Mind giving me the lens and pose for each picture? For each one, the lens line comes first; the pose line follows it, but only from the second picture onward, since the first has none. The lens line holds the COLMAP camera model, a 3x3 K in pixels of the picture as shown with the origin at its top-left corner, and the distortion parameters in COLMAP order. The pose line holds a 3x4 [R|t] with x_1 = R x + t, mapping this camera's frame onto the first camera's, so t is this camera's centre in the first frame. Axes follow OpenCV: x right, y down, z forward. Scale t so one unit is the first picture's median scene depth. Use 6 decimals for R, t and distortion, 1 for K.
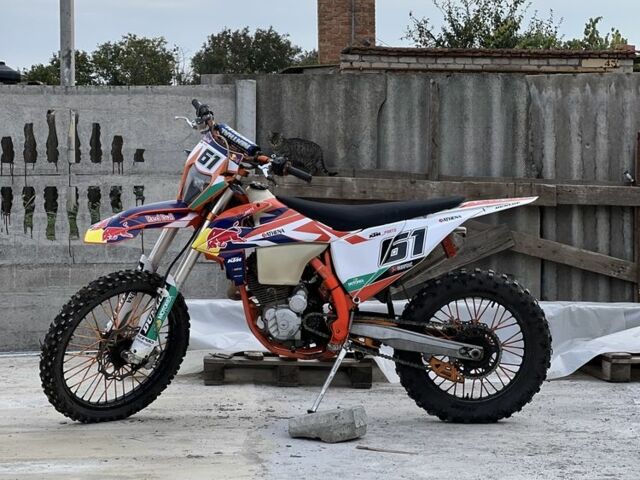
lens RADIAL K [[1918.0, 0, 320.4], [0, 1918.0, 190.5], [0, 0, 1]] dist [-0.500145, 11.778016]
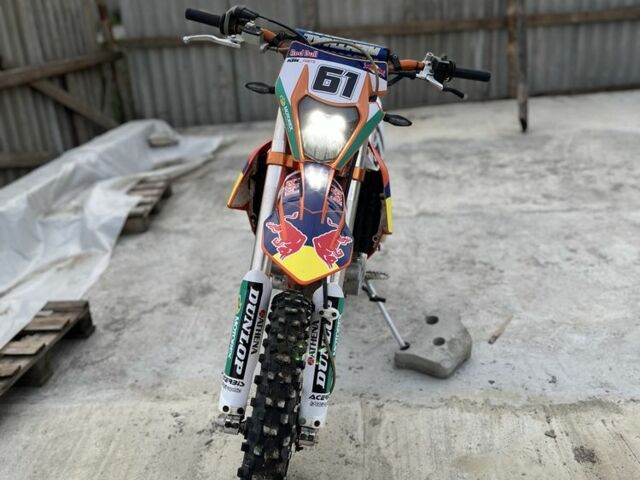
lens RADIAL K [[637.4, 0, 318.4], [0, 637.4, 244.1], [0, 0, 1]] dist [0.176691, -0.486094]
pose [[0.634842, -0.329605, 0.698811, -0.219892], [0.214998, 0.944081, 0.249973, -0.019854], [-0.742126, -0.008451, 0.670207, 0.861994]]
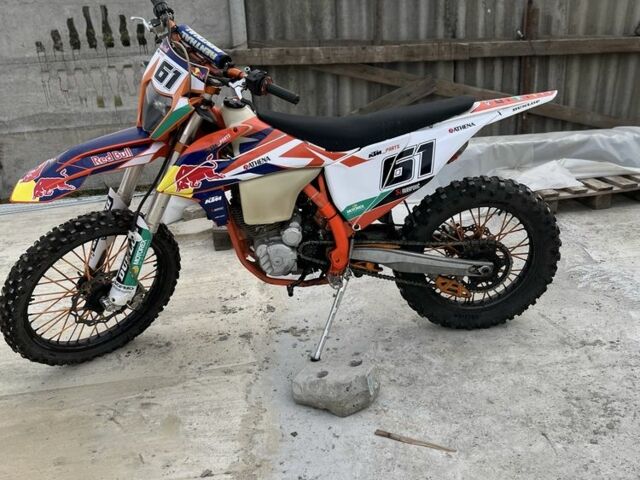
lens RADIAL K [[637.4, 0, 318.4], [0, 637.4, 244.1], [0, 0, 1]] dist [0.176691, -0.486094]
pose [[0.997351, -0.067920, 0.026050, -0.007315], [0.055653, 0.943026, 0.328033, -0.034479], [-0.046846, -0.325714, 0.944307, 0.715891]]
